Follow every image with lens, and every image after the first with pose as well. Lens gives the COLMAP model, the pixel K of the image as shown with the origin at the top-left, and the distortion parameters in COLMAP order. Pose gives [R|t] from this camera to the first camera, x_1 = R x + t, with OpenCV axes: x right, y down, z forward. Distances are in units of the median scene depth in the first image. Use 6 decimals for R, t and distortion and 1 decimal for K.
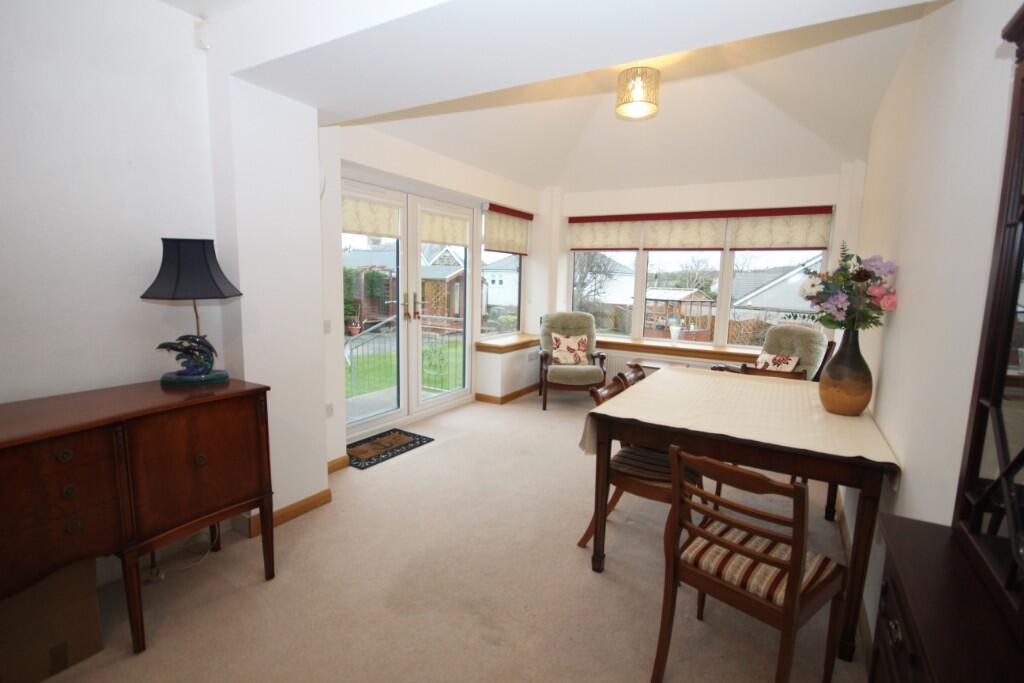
lens RADIAL K [[472.4, 0, 520.1], [0, 472.4, 344.4], [0, 0, 1]] dist [-0.002356, -0.000220]
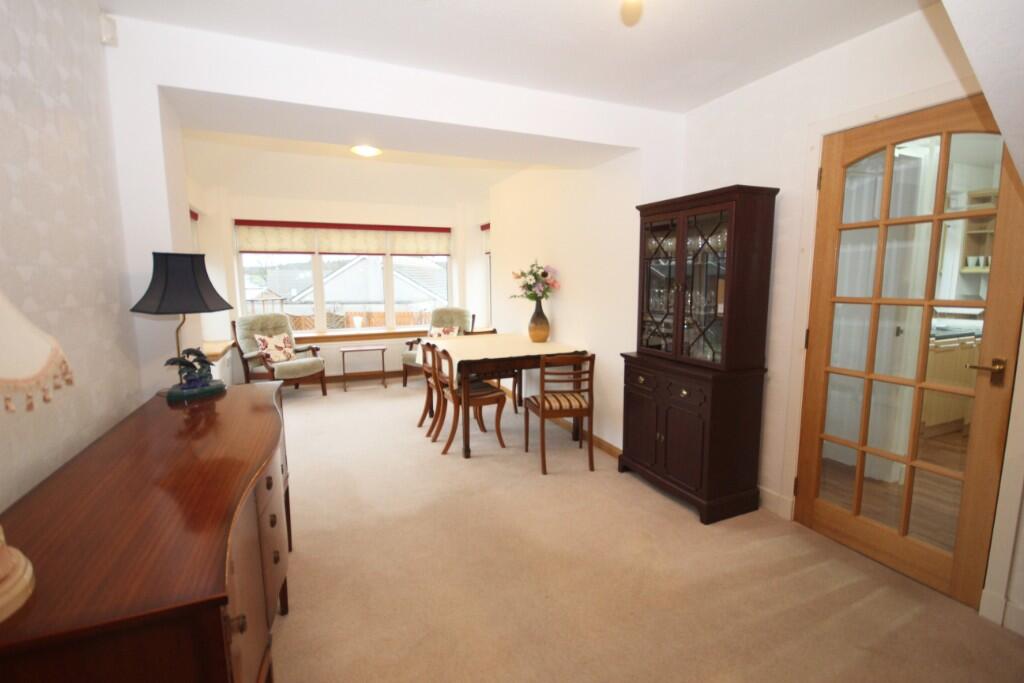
lens RADIAL K [[472.4, 0, 520.1], [0, 472.4, 344.4], [0, 0, 1]] dist [-0.002356, -0.000220]
pose [[0.588911, -0.140369, 0.795915, -0.428468], [0.134418, 0.988097, 0.074804, -0.003092], [-0.796941, 0.062933, 0.600770, -0.069310]]
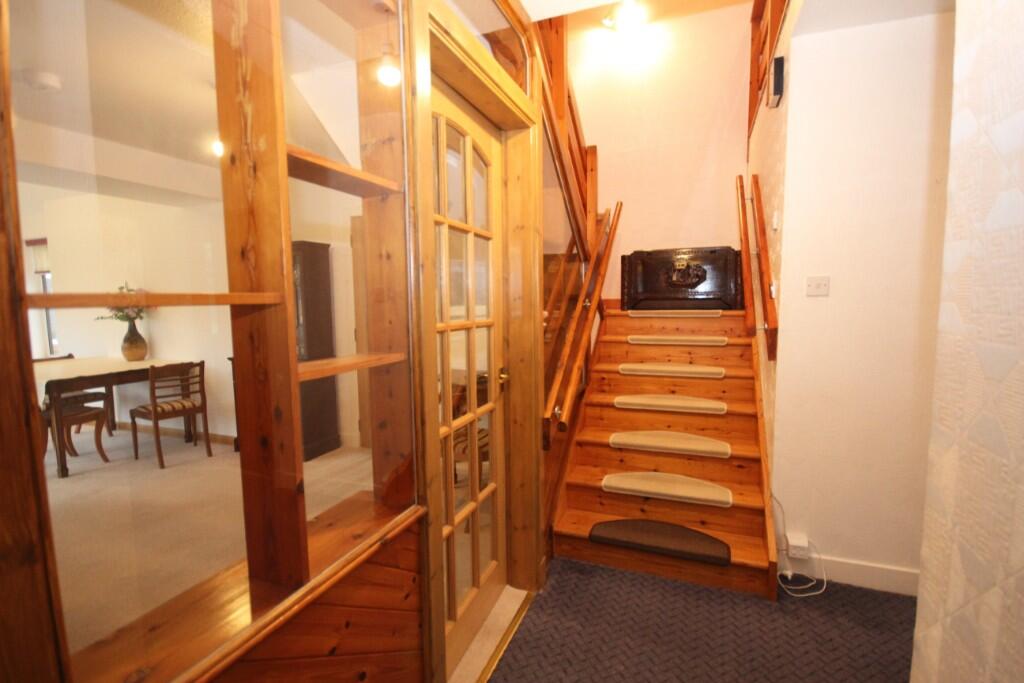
lens RADIAL K [[472.4, 0, 520.1], [0, 472.4, 344.4], [0, 0, 1]] dist [-0.002356, -0.000220]
pose [[-0.147699, -0.124374, 0.981181, -0.712608], [0.145659, 0.978508, 0.145962, 0.006875], [-0.978248, 0.164476, -0.126409, -0.188683]]
